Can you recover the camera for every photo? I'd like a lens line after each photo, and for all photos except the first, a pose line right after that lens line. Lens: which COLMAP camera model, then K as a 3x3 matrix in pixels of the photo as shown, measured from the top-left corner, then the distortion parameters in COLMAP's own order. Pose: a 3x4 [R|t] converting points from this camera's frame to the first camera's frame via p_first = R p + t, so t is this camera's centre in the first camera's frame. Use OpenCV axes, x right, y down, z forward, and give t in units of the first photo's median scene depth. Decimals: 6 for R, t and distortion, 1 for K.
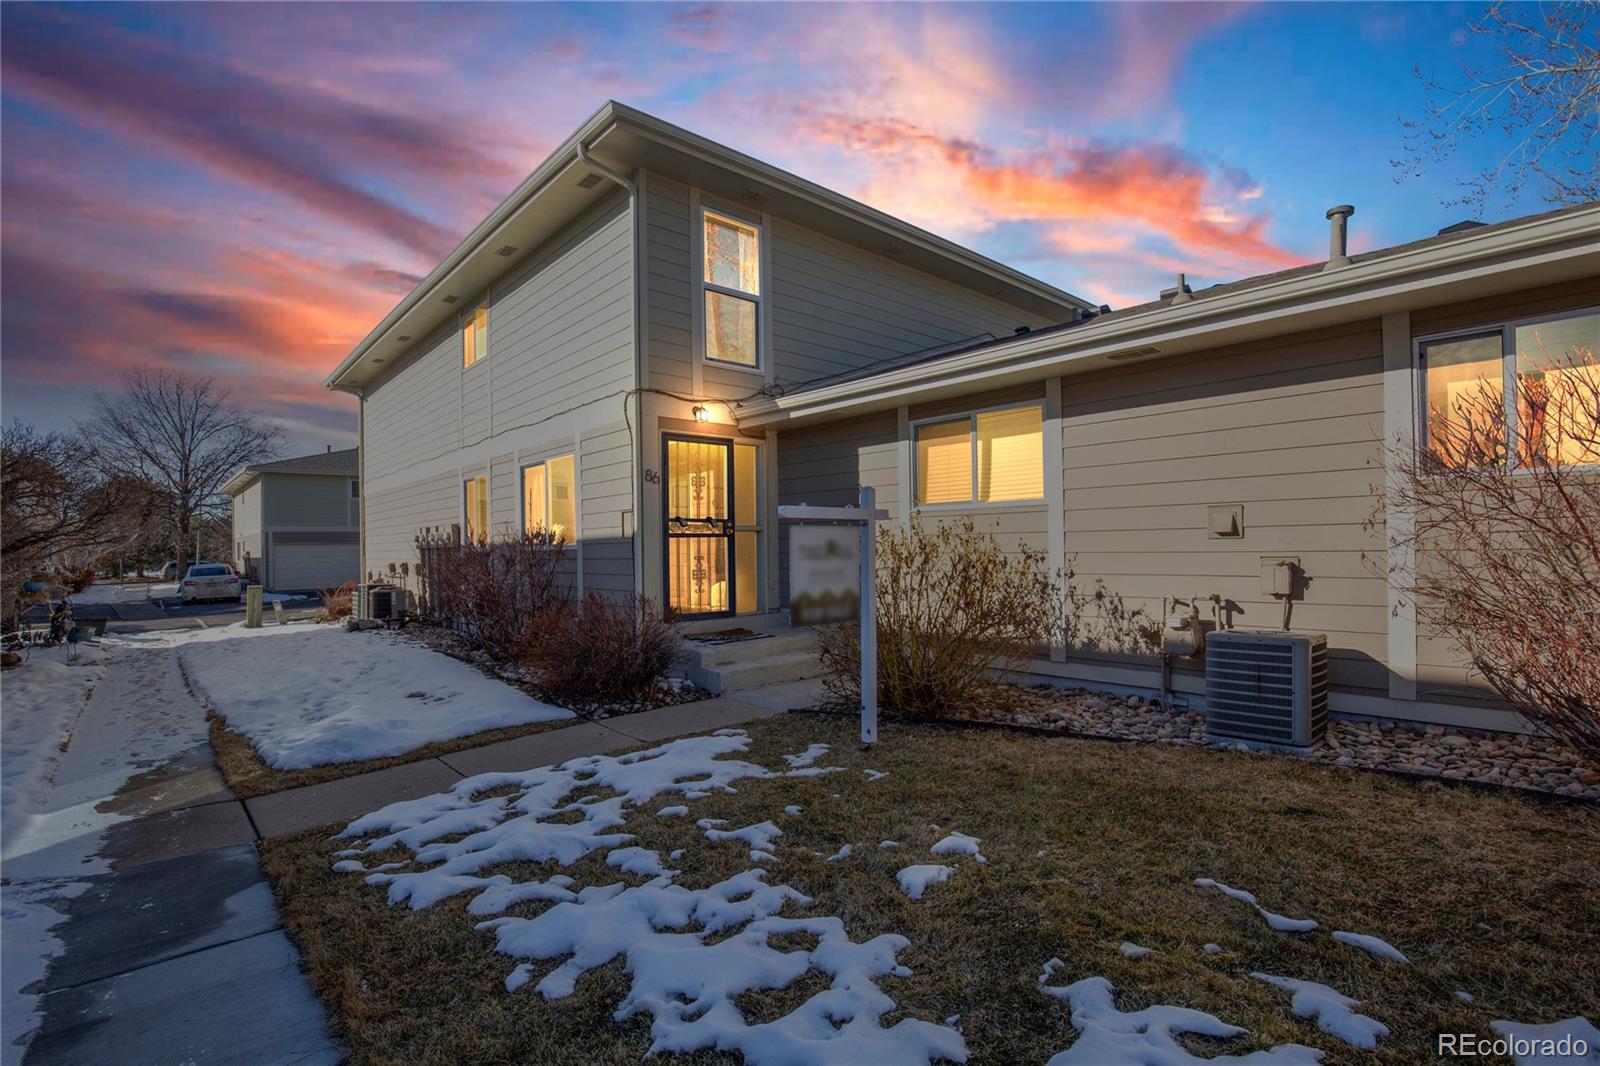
lens RADIAL K [[742.4, 0, 842.4], [0, 742.4, 538.8], [0, 0, 1]] dist [-0.047826, -0.000123]
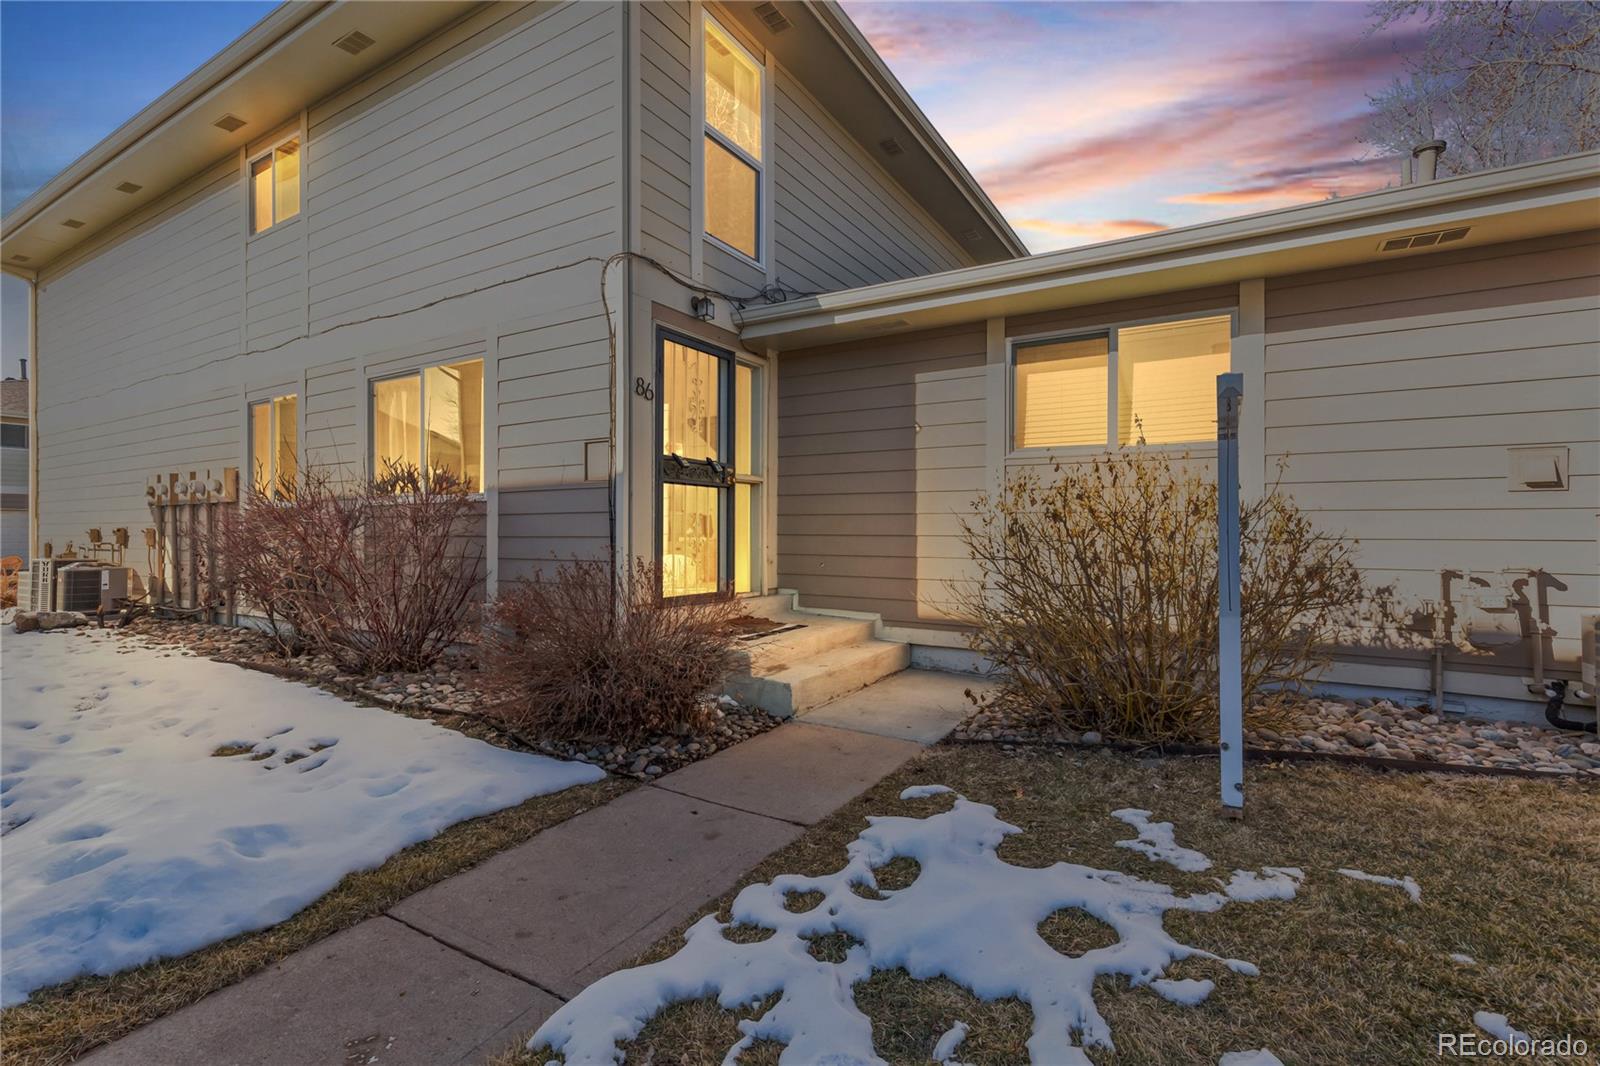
lens RADIAL K [[718.3, 0, 800.0], [0, 718.3, 533.0], [0, 0, 1]] dist [0.001707, -0.000040]
pose [[0.966384, 0.019395, 0.256371, -0.294028], [-0.020620, 0.999785, 0.002089, 0.041905], [-0.256276, -0.007305, 0.966576, 0.350001]]
